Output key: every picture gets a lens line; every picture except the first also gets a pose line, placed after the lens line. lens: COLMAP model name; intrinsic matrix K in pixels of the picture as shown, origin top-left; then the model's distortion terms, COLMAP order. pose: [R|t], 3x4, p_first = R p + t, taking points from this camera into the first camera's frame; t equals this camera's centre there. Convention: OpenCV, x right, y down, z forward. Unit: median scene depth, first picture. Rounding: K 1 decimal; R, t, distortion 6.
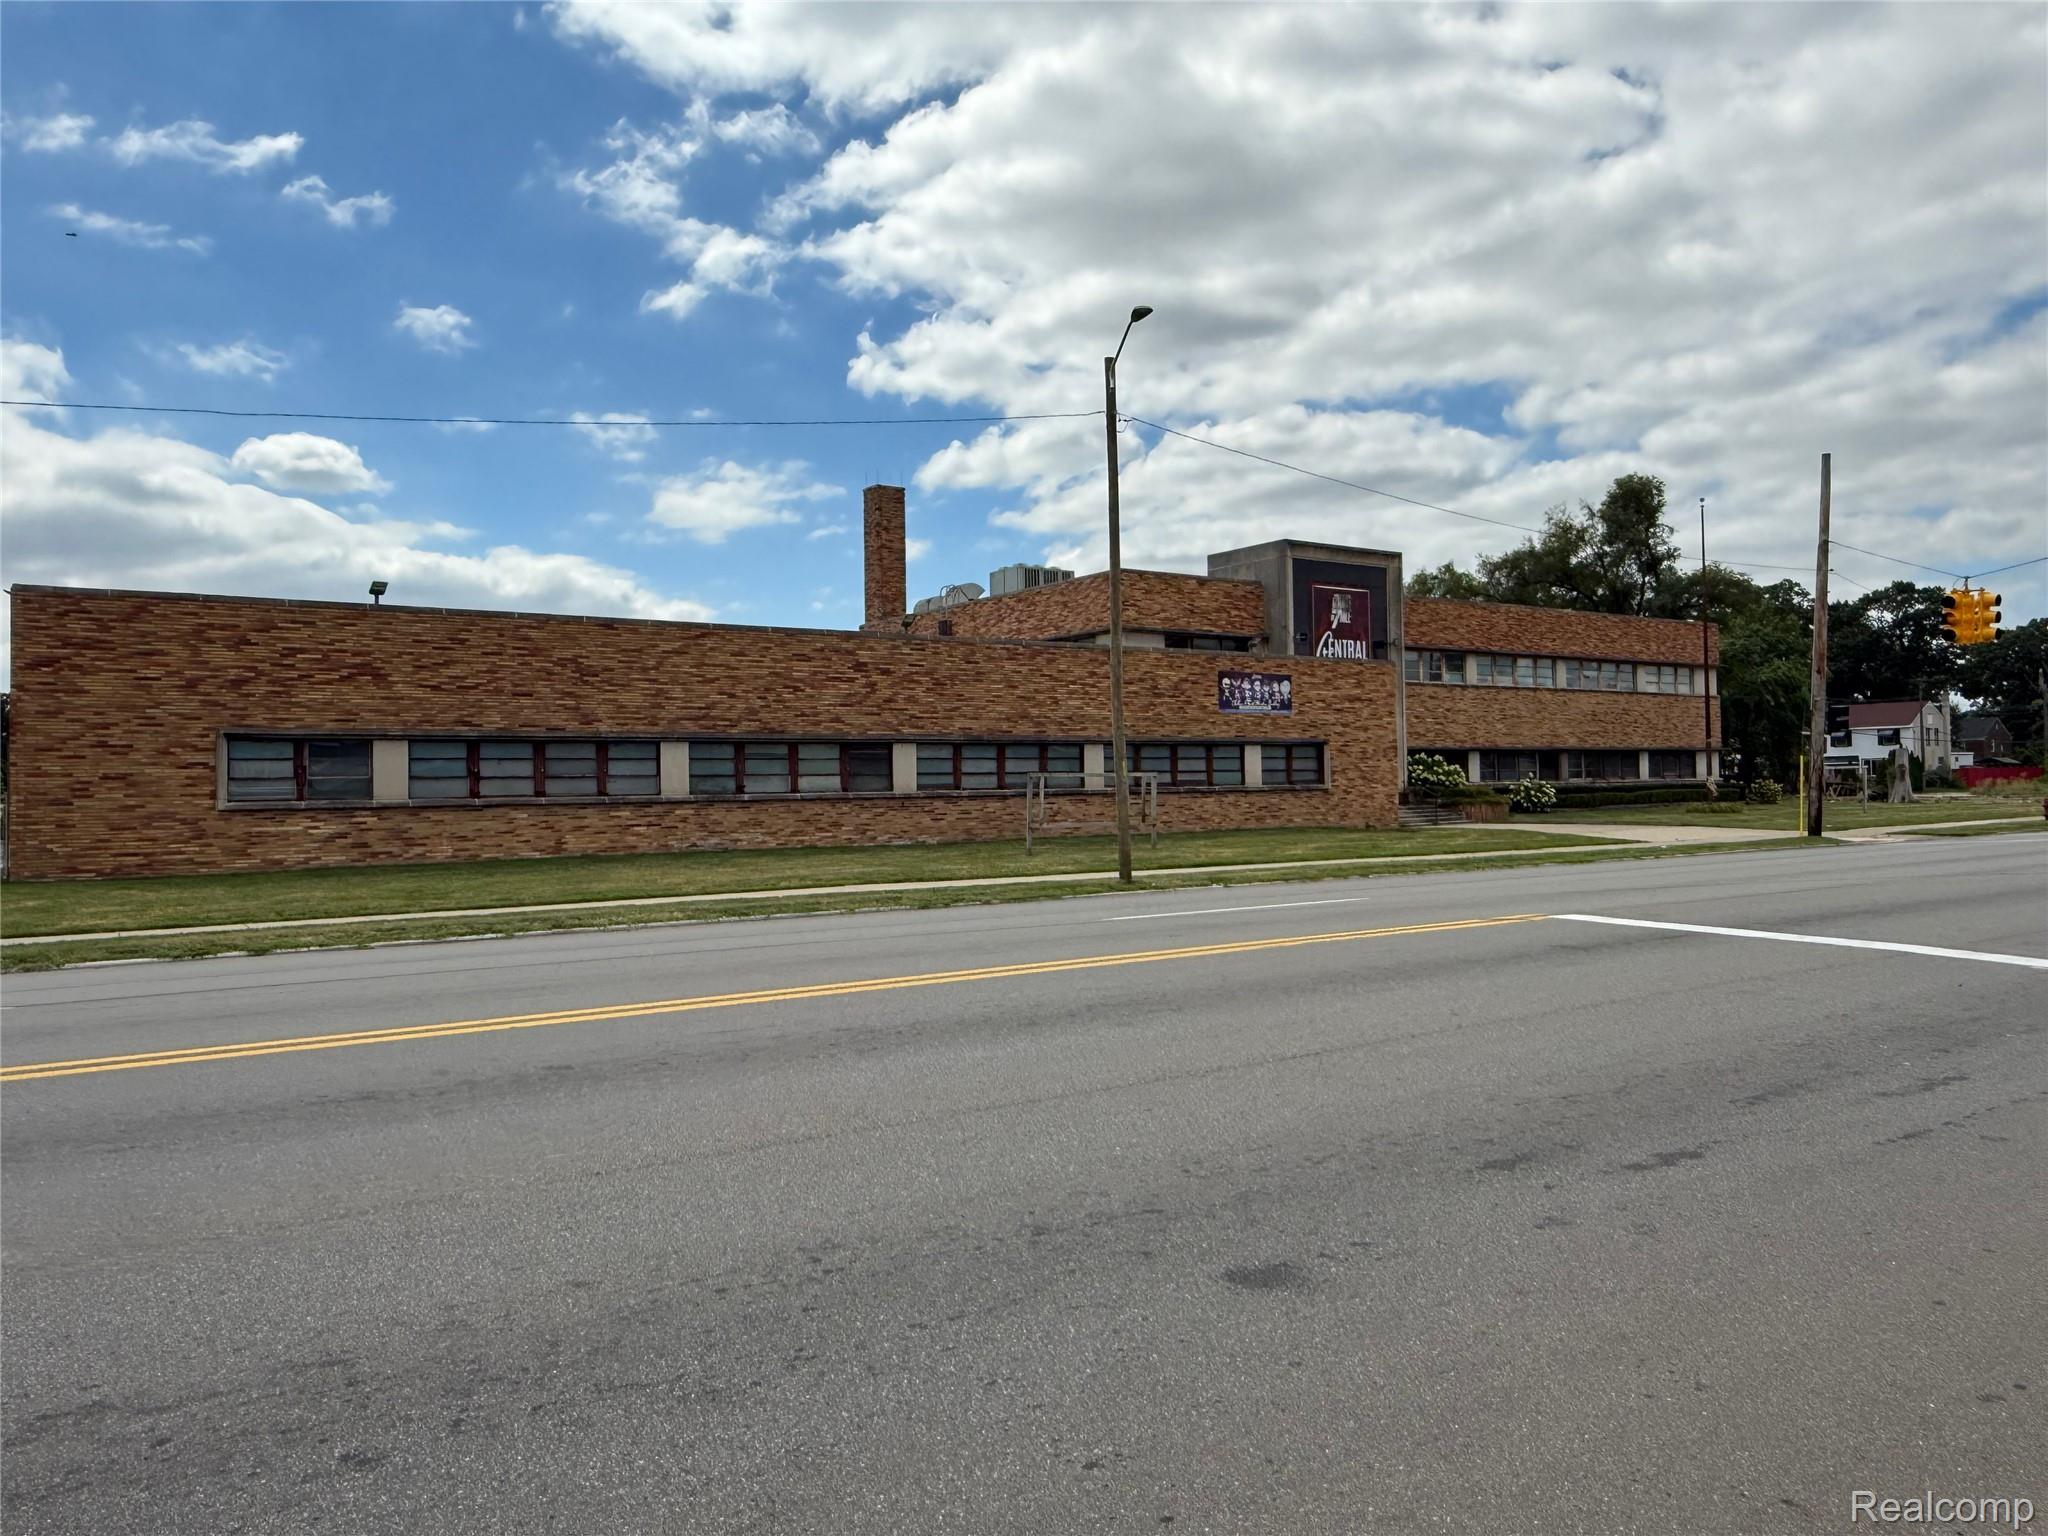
lens RADIAL K [[1432.3, 0, 1024.0], [0, 1432.3, 768.0], [0, 0, 1]] dist [0.025888, -0.000135]
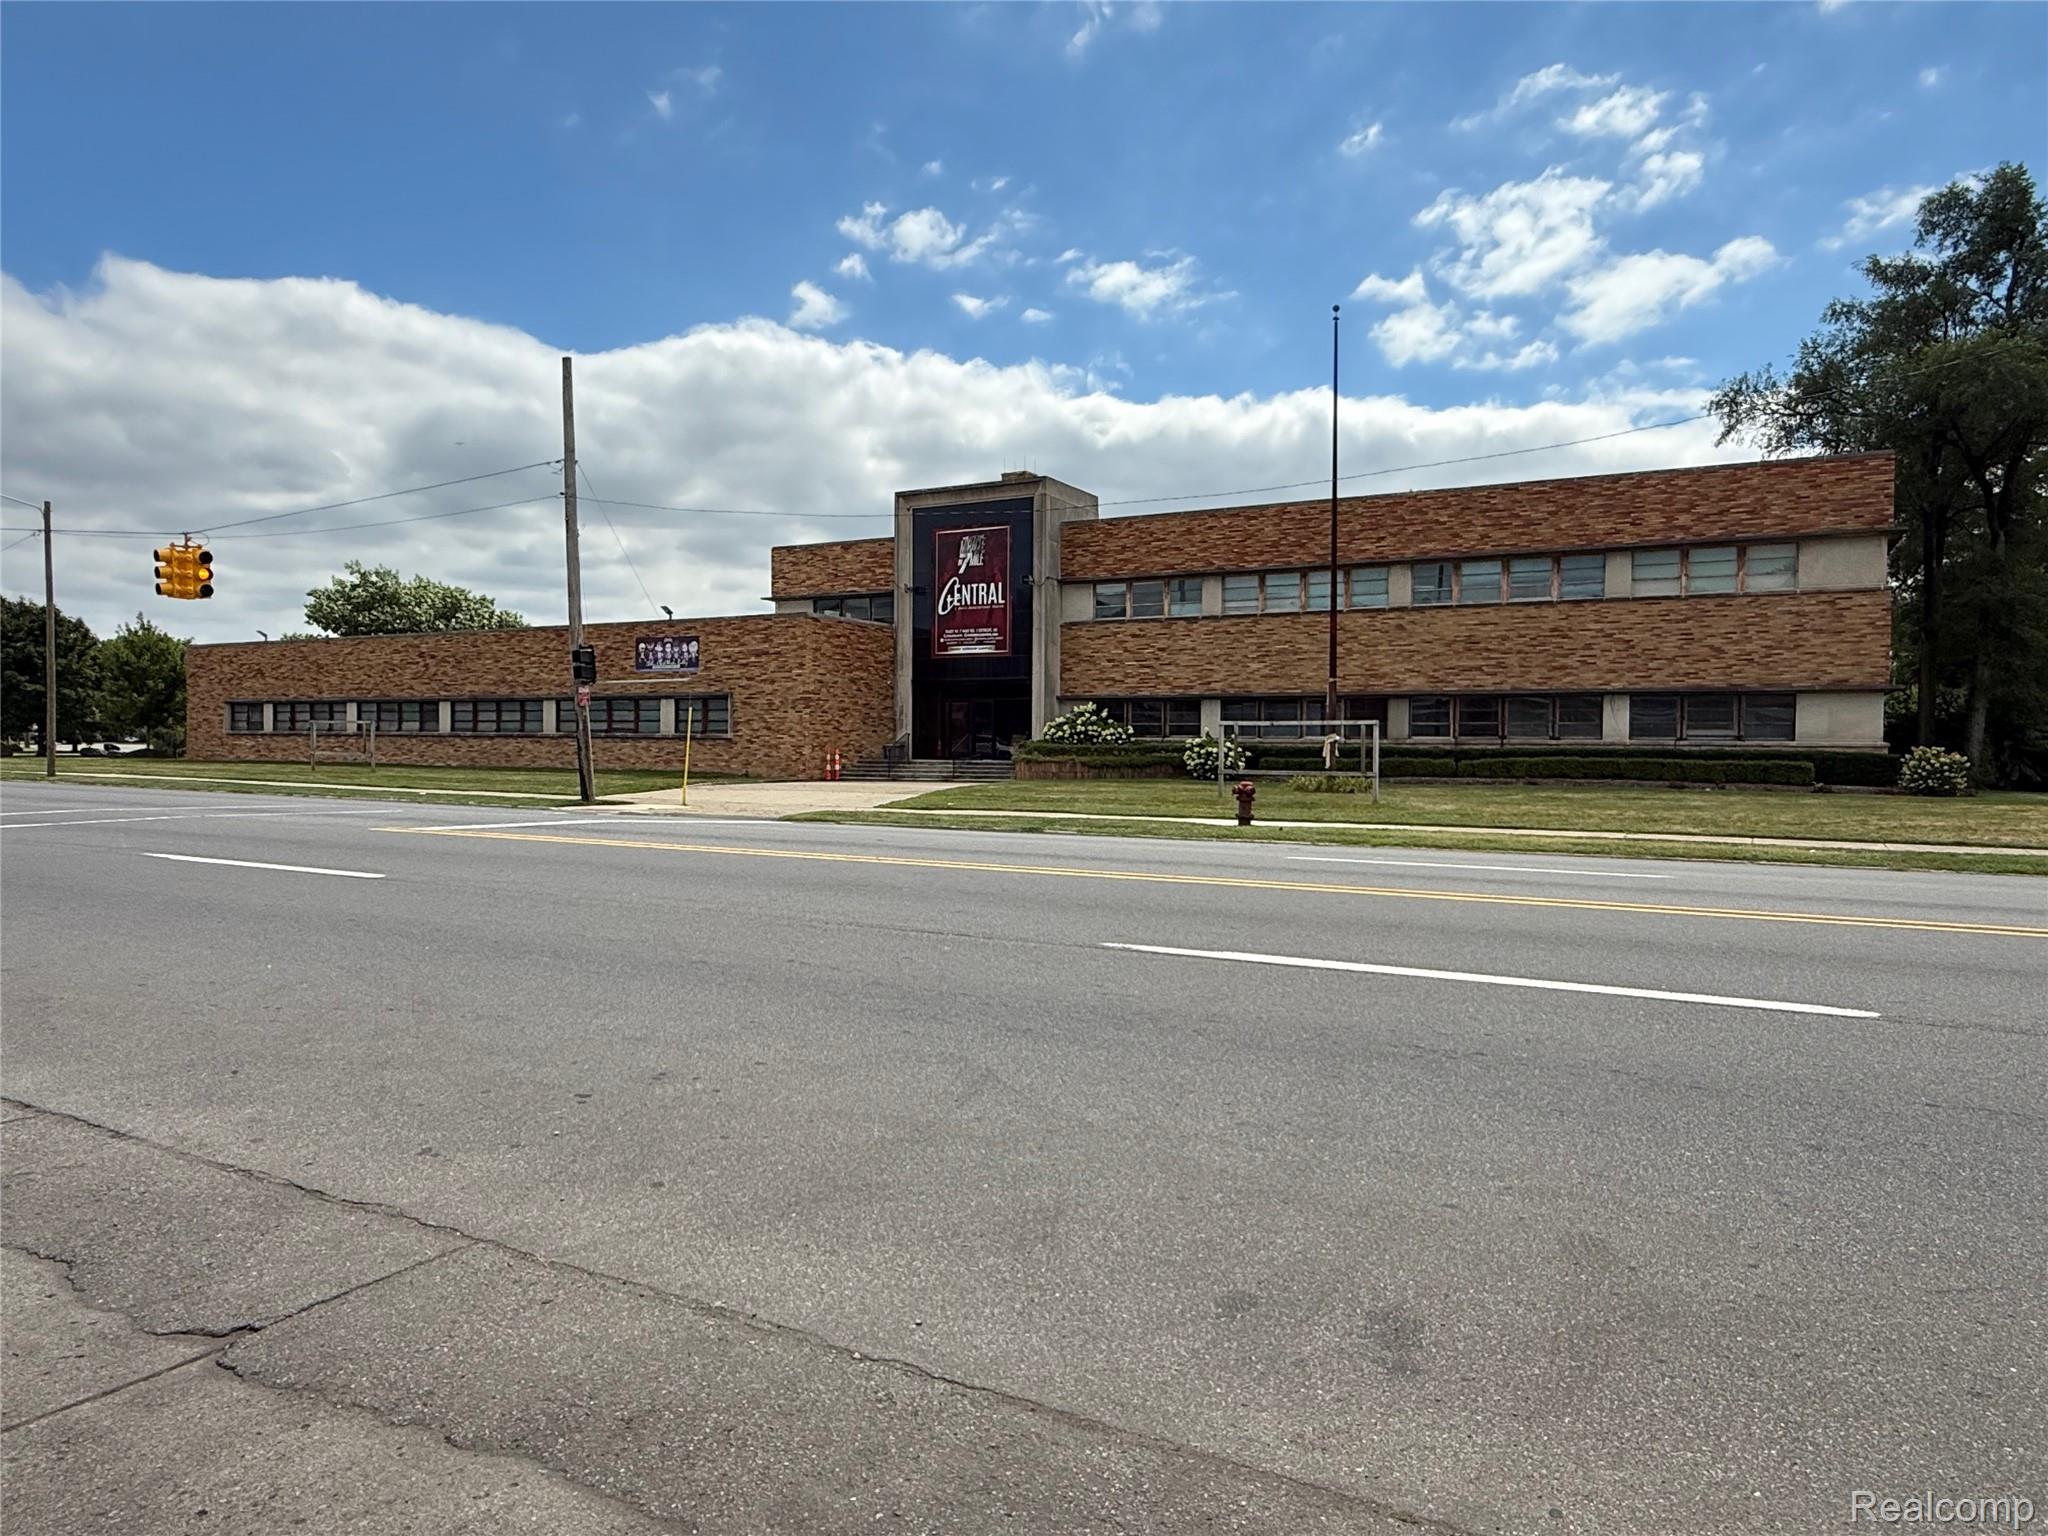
lens RADIAL K [[1250.0, 0, 1024.0], [0, 1250.0, 768.0], [0, 0, 1]] dist [0.004197, 0.000528]
pose [[0.441526, 0.041474, -0.896290, 1.189579], [-0.001506, 0.998964, 0.045483, -0.006390], [0.897247, -0.018732, 0.441131, 0.800414]]
